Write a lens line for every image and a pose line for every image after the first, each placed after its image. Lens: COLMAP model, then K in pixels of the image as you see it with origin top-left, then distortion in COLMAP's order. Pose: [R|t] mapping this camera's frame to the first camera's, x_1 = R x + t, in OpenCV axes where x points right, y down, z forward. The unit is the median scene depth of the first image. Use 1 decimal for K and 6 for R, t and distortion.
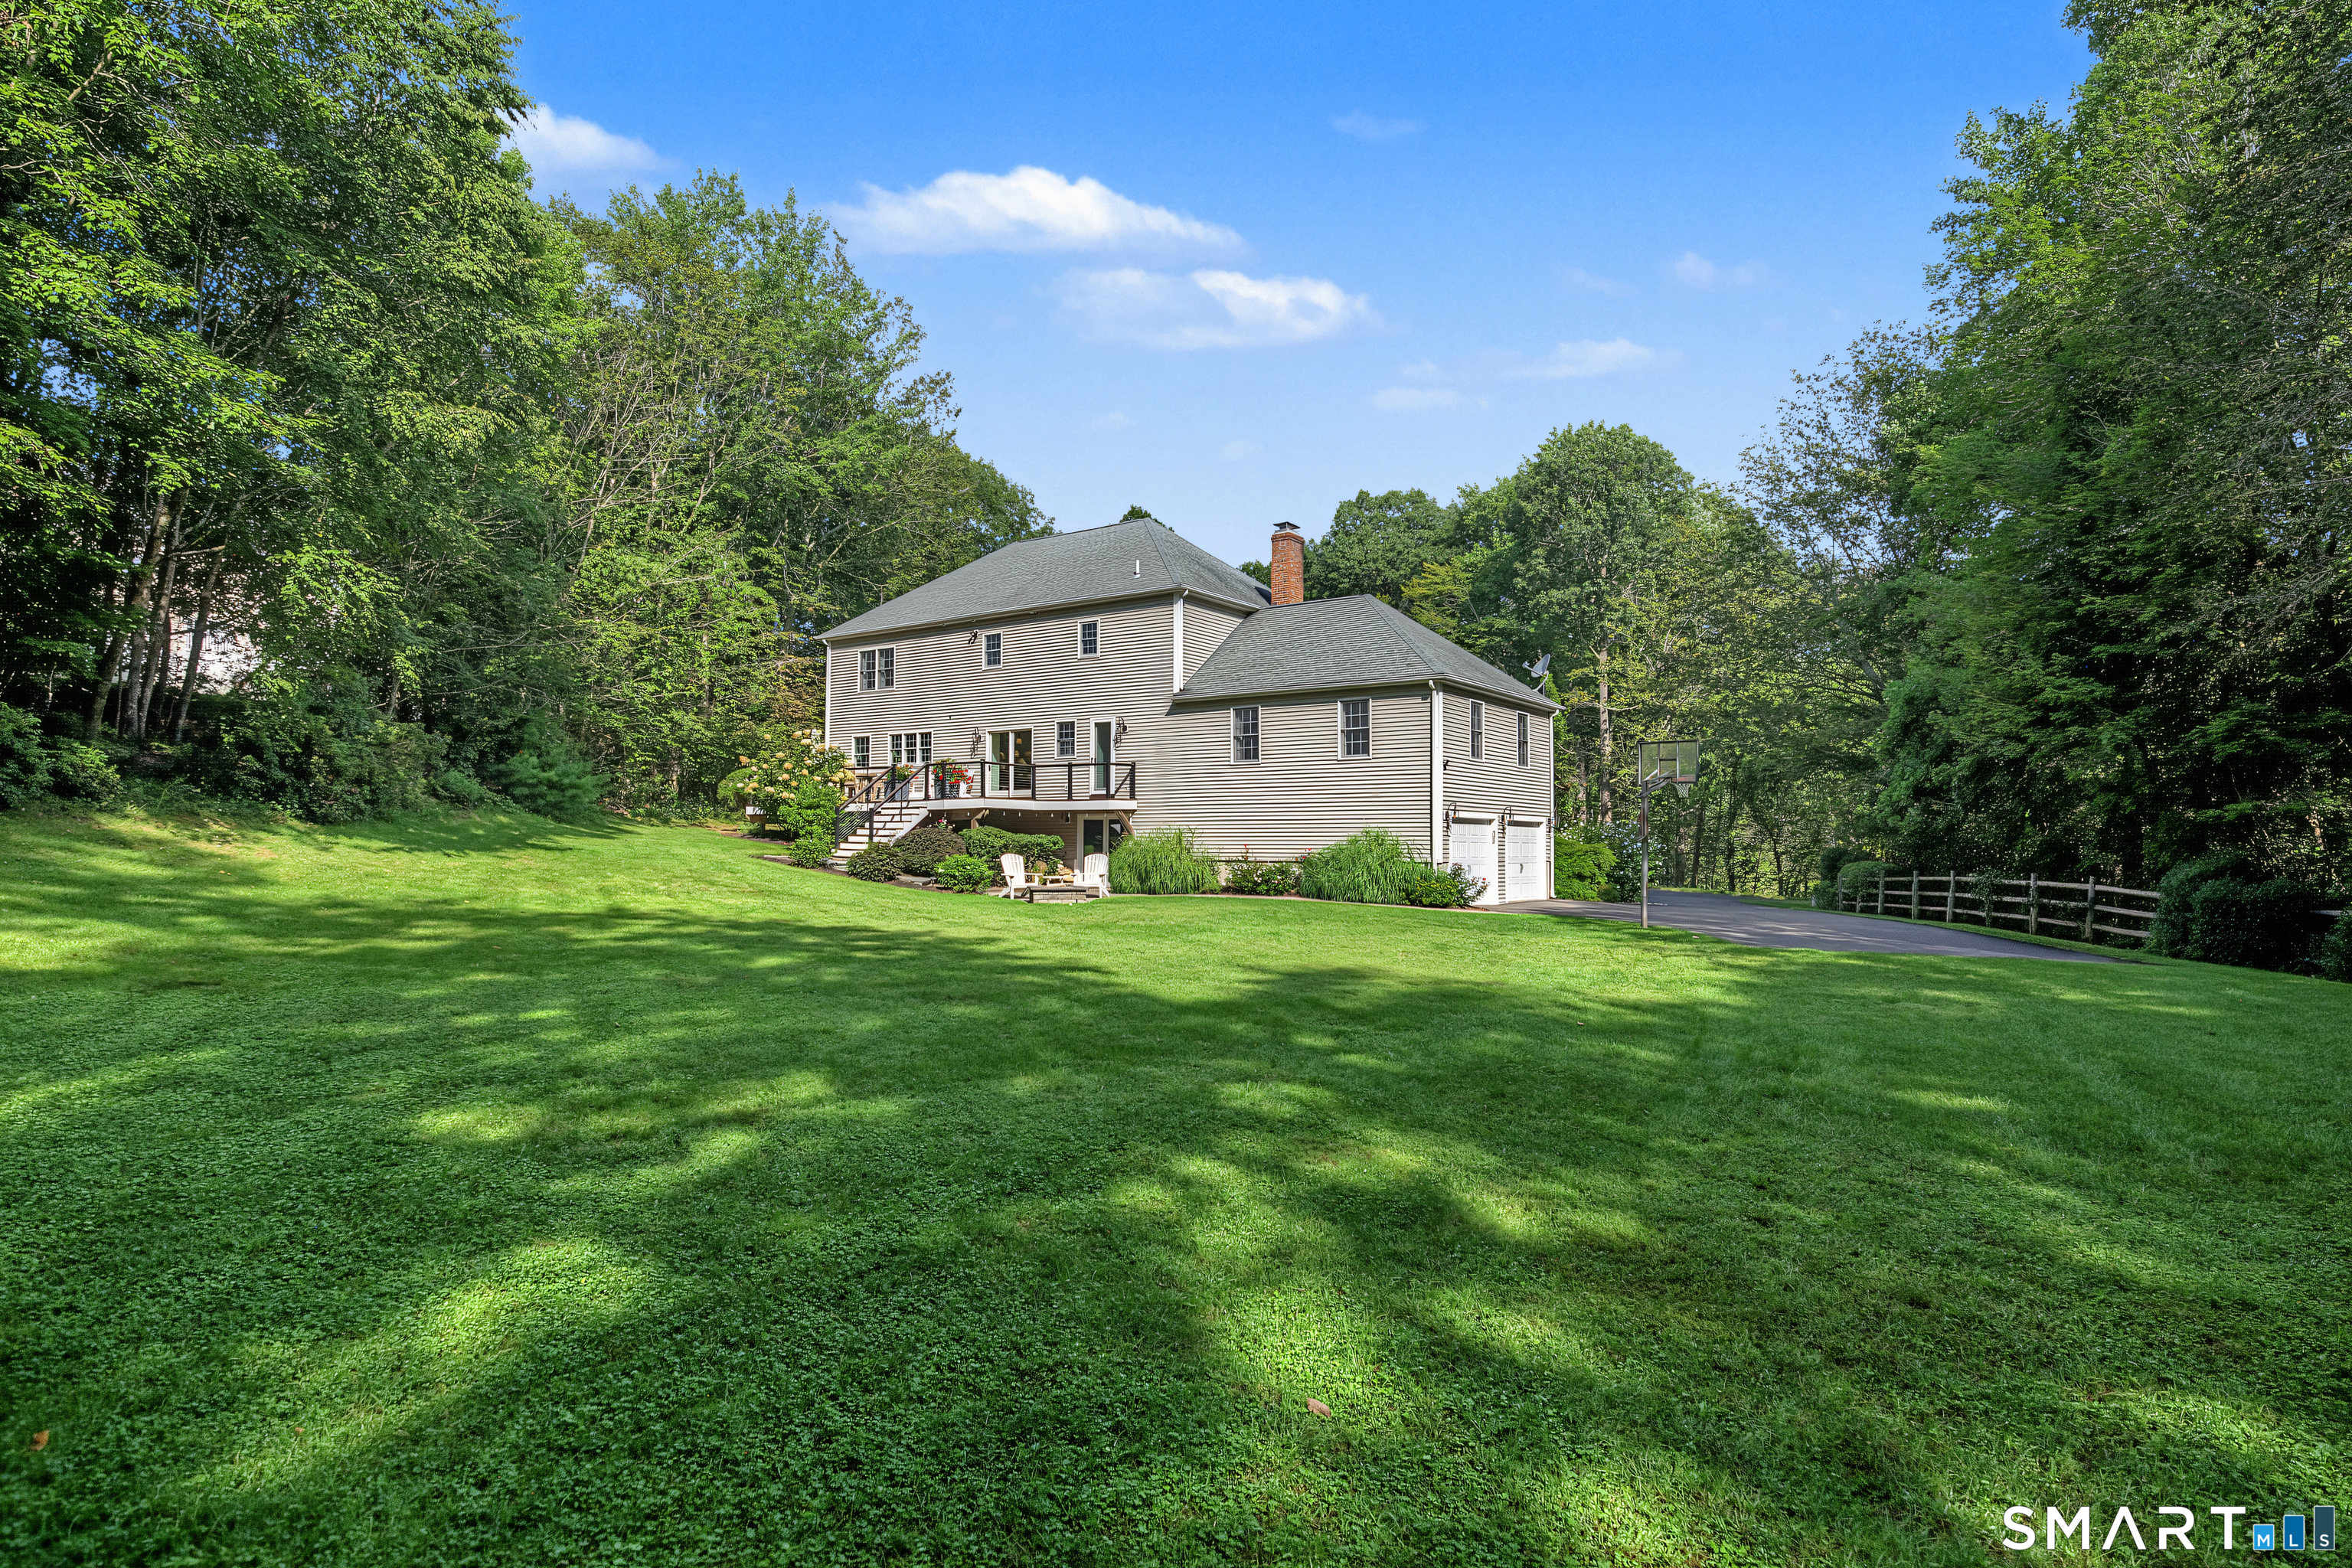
lens RADIAL K [[1303.5, 0, 1182.8], [0, 1303.5, 790.0], [0, 0, 1]] dist [-0.005741, -0.001712]
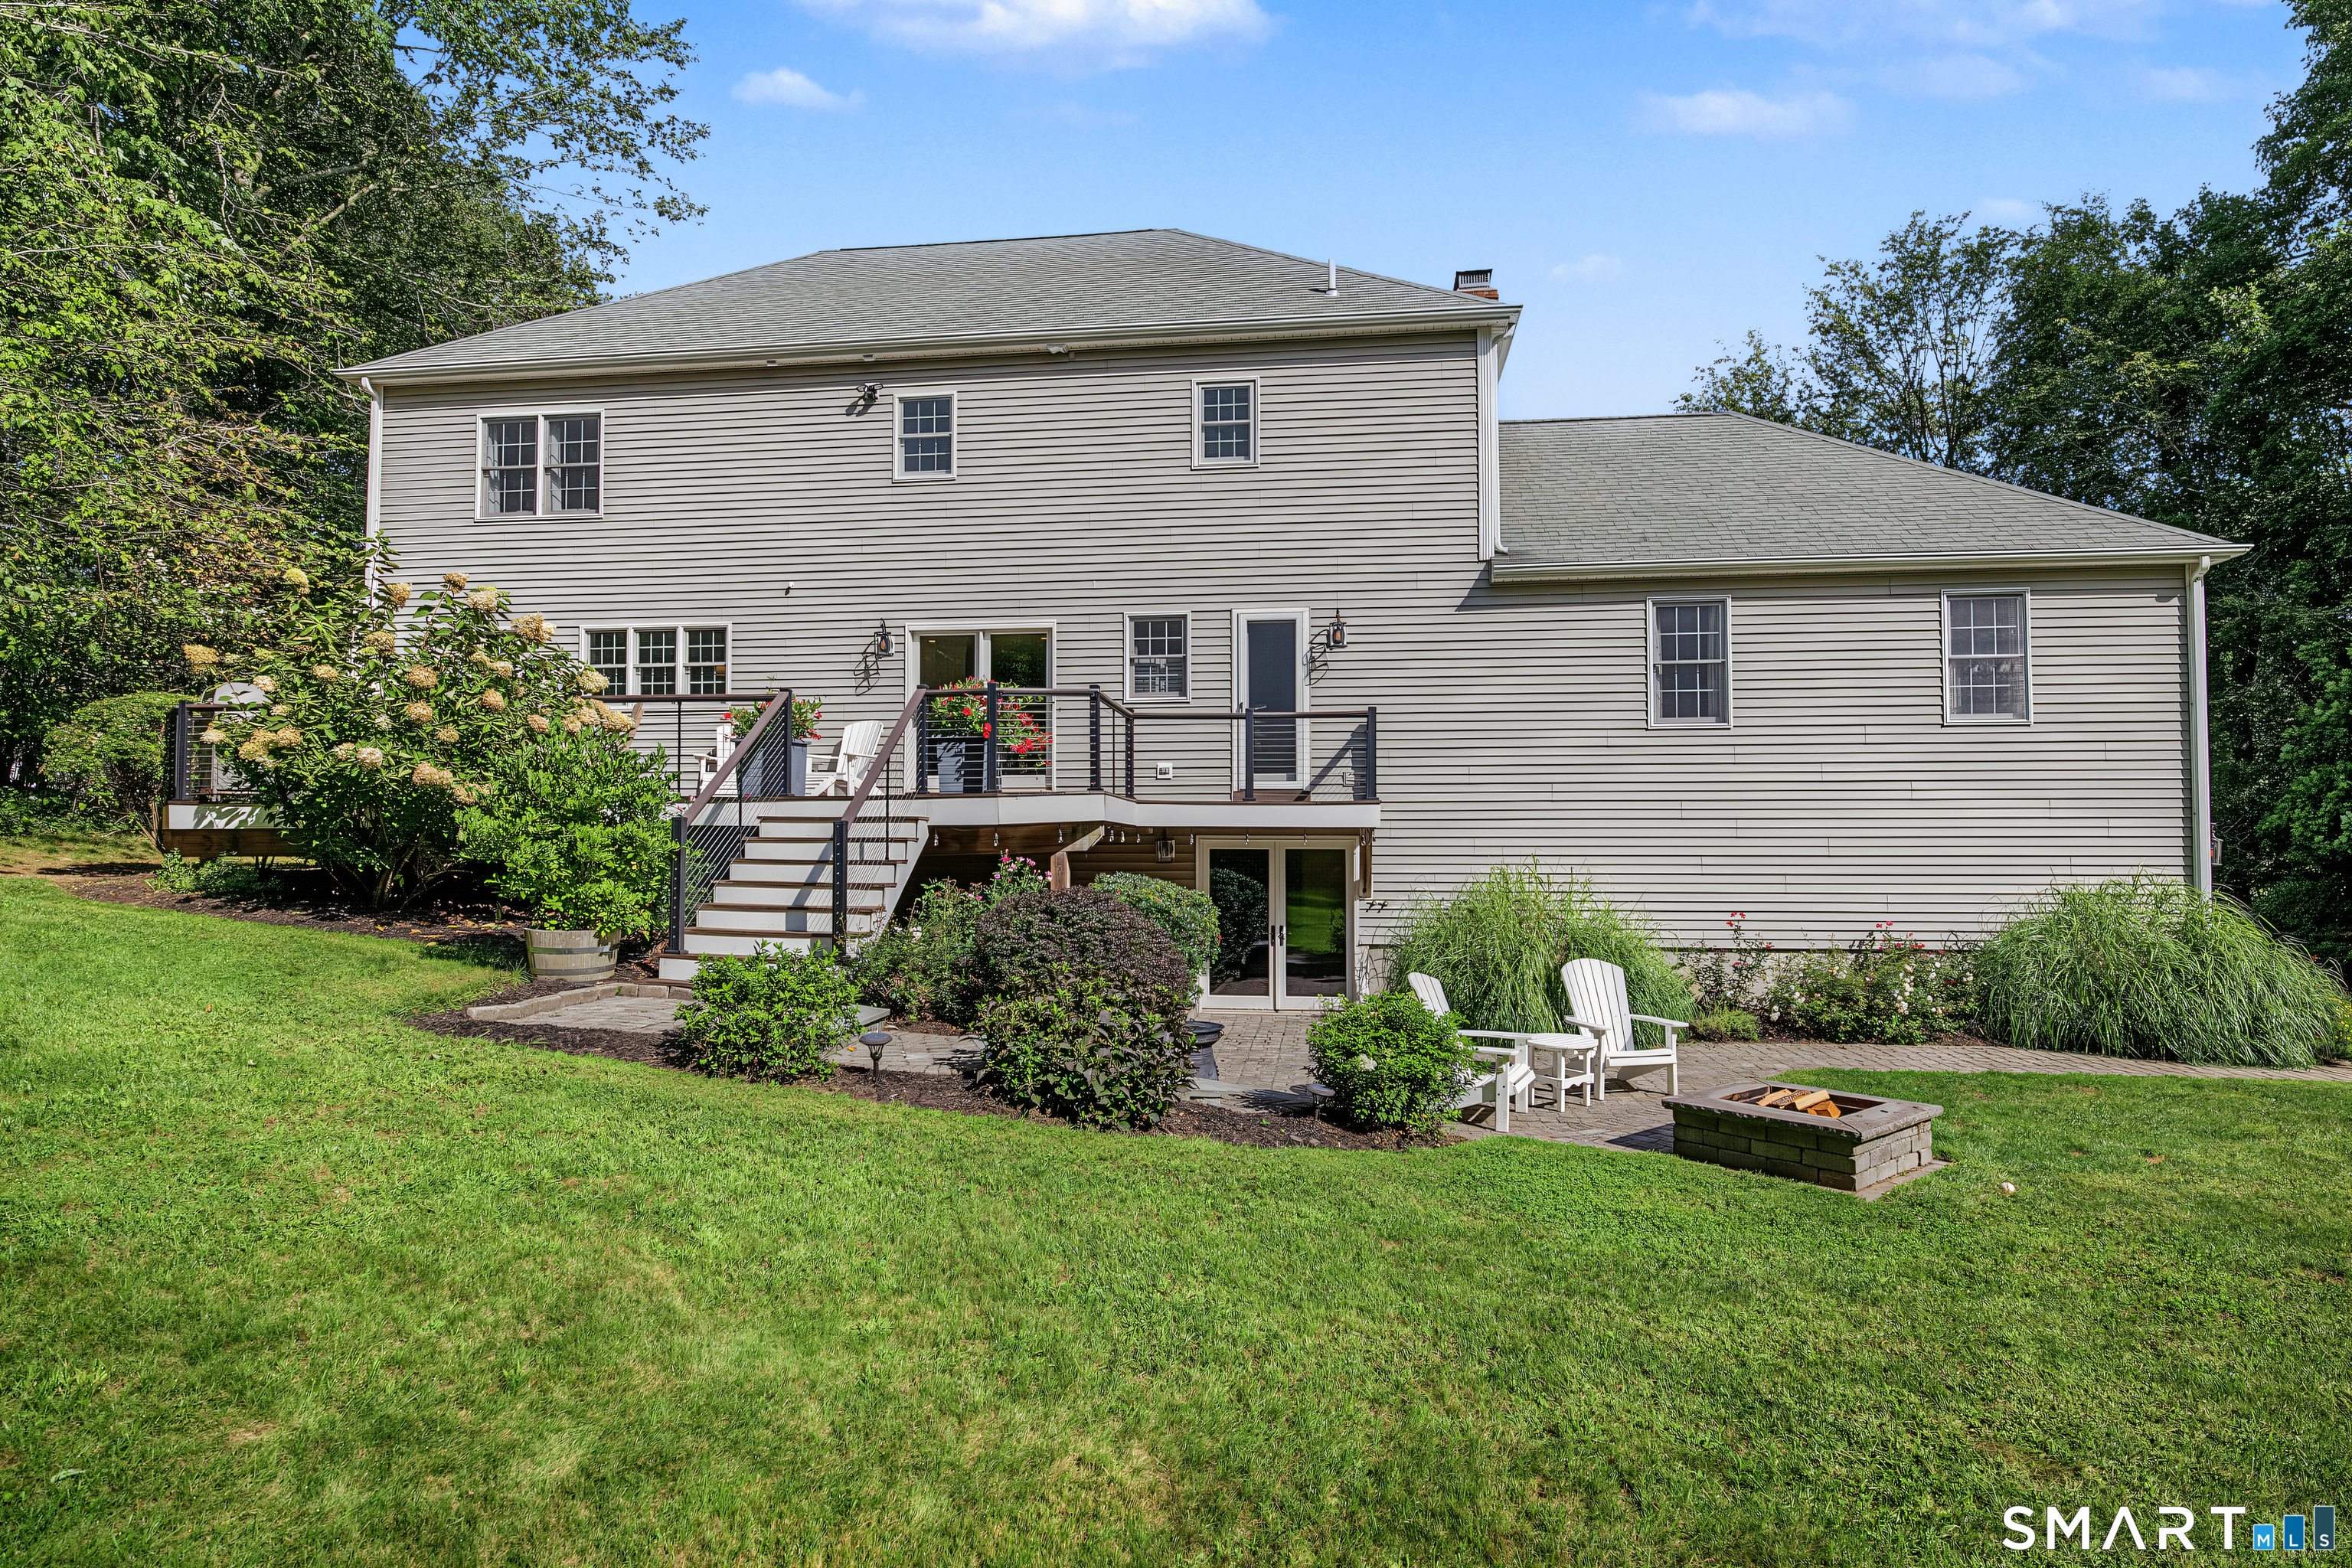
lens RADIAL K [[1303.5, 0, 1167.8], [0, 1303.5, 785.2], [0, 0, 1]] dist [-0.005741, -0.001712]
pose [[0.883248, 0.016809, 0.468605, -0.288037], [-0.018348, 0.999831, -0.001281, 0.003309], [-0.468547, -0.007466, 0.883407, 0.636986]]
